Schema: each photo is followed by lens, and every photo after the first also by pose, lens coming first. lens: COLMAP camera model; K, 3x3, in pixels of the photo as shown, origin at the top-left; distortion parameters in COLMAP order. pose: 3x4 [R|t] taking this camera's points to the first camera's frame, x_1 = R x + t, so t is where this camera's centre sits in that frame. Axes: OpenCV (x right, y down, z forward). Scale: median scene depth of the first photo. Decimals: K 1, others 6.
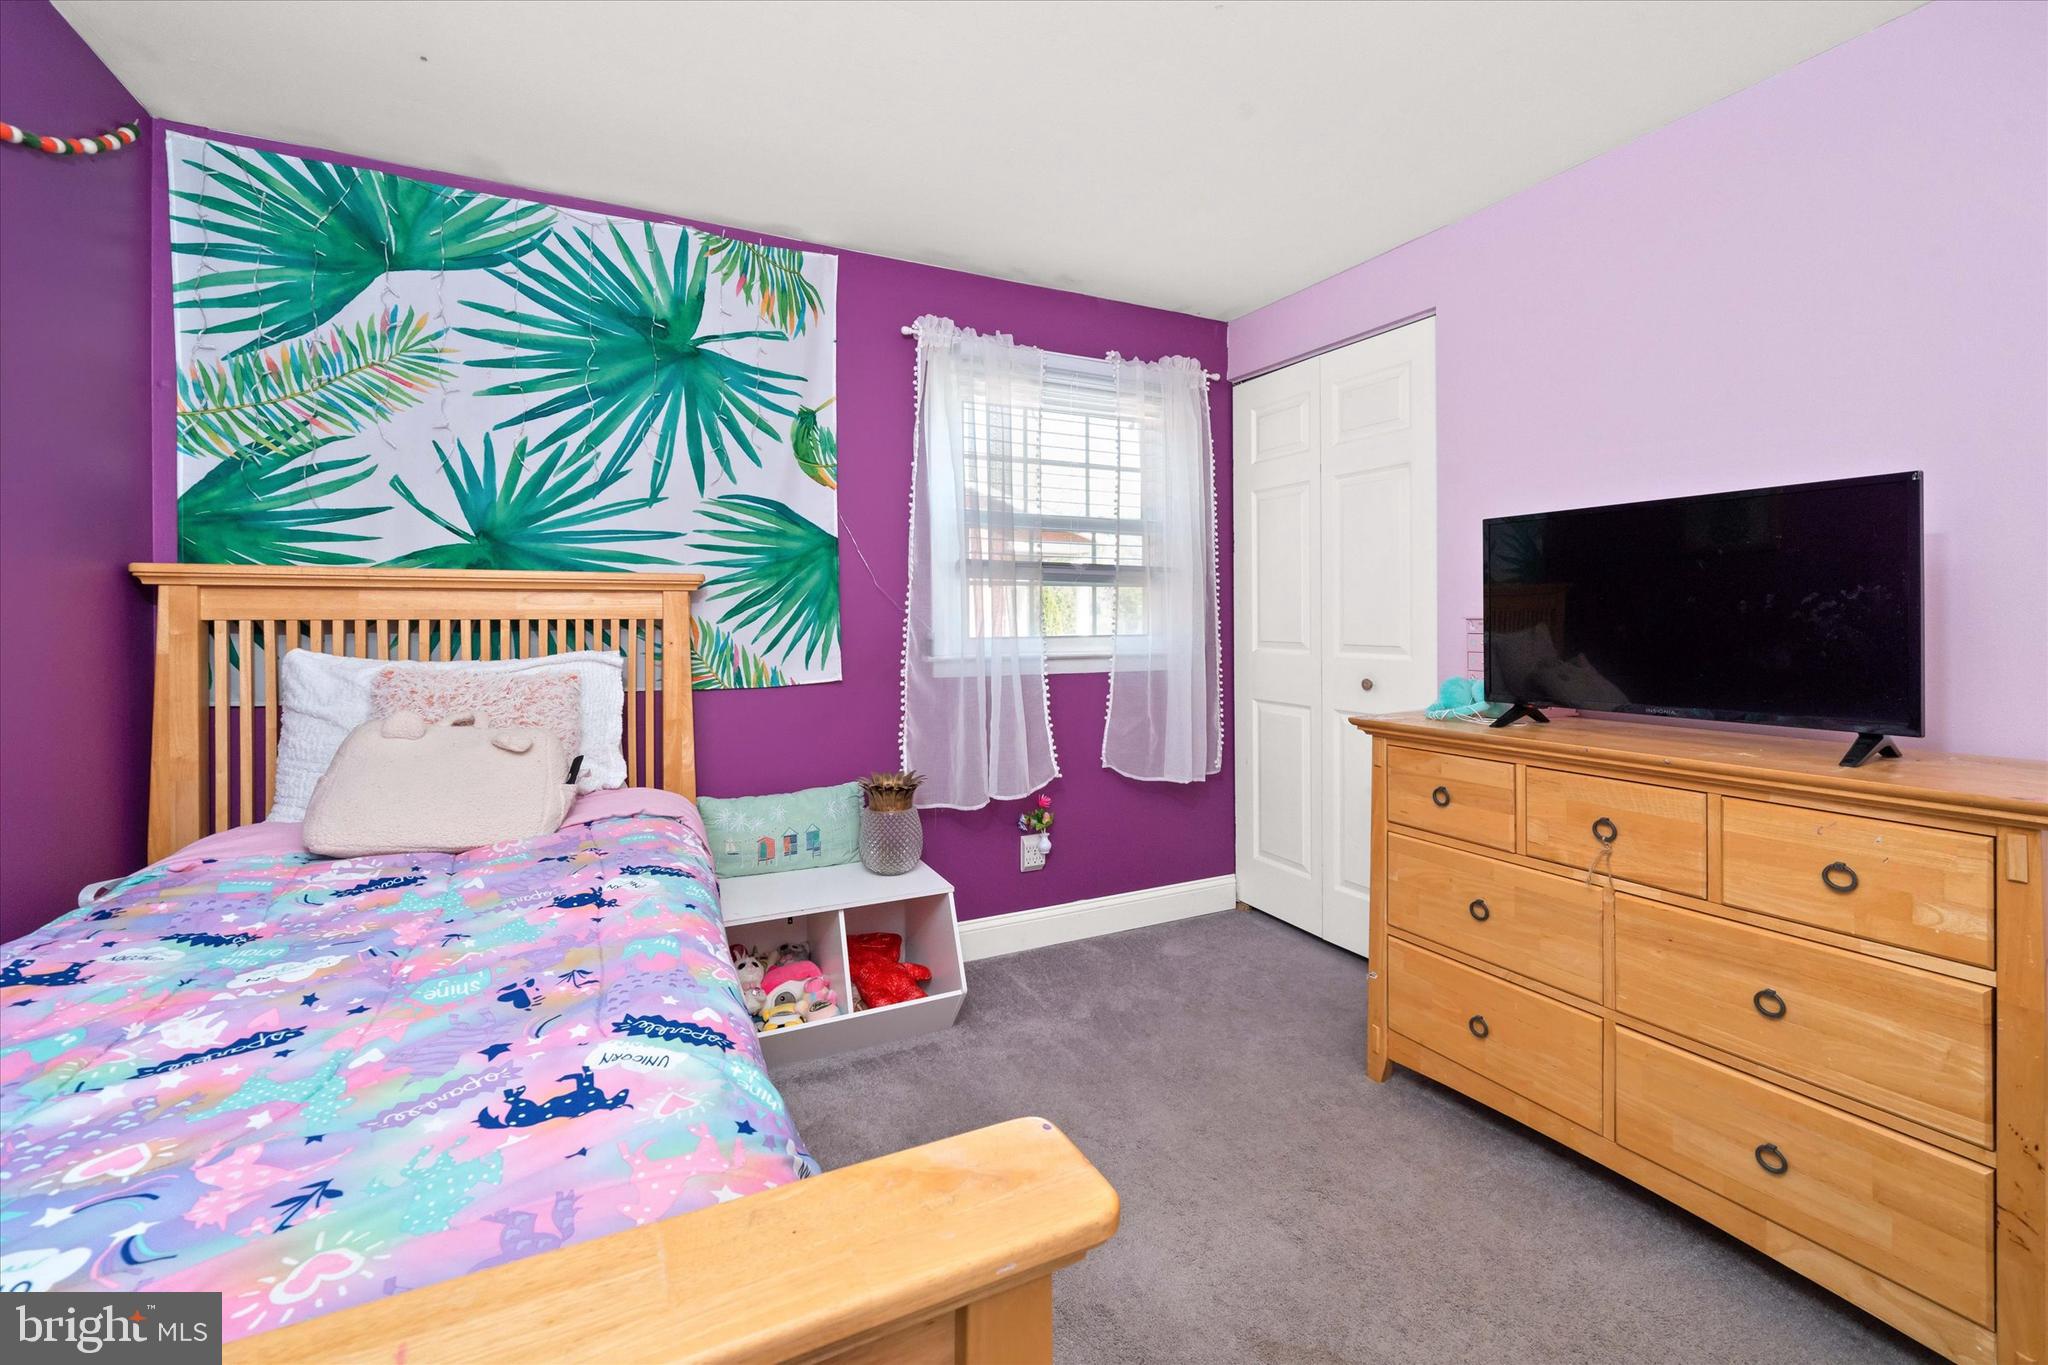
lens RADIAL K [[838.4, 0, 1017.2], [0, 838.4, 618.9], [0, 0, 1]] dist [-0.001748, -0.000746]
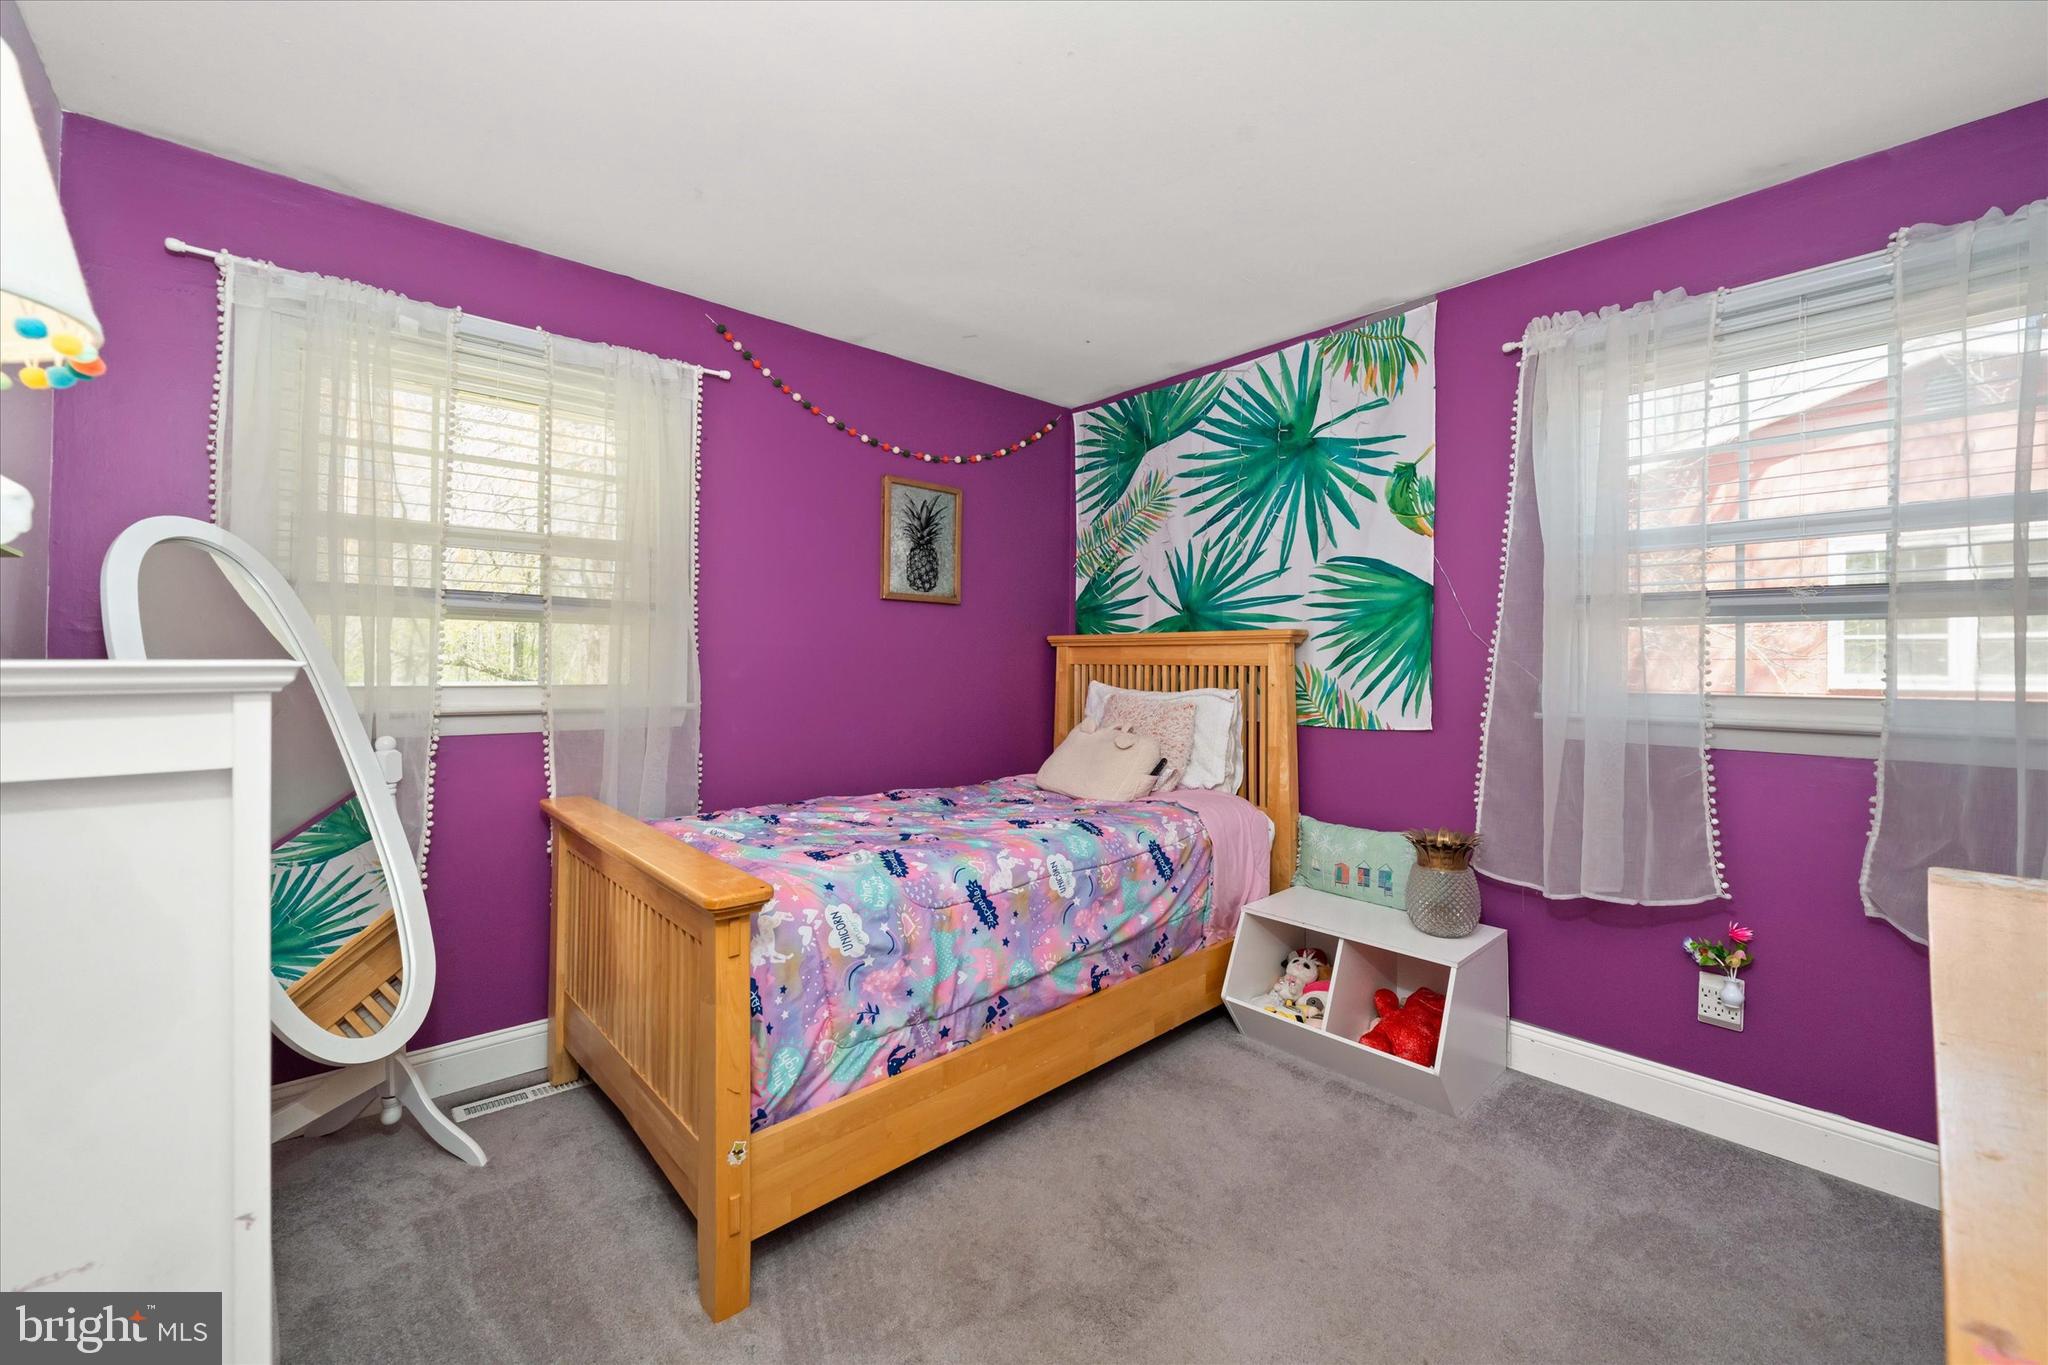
lens RADIAL K [[821.1, 0, 1023.0], [0, 821.1, 657.9], [0, 0, 1]] dist [-0.001163, 0.000029]
pose [[0.275020, -0.003491, -0.961432, 0.633729], [-0.011133, 0.999915, -0.006815, 0.000864], [0.961374, 0.012578, 0.274957, 0.292341]]
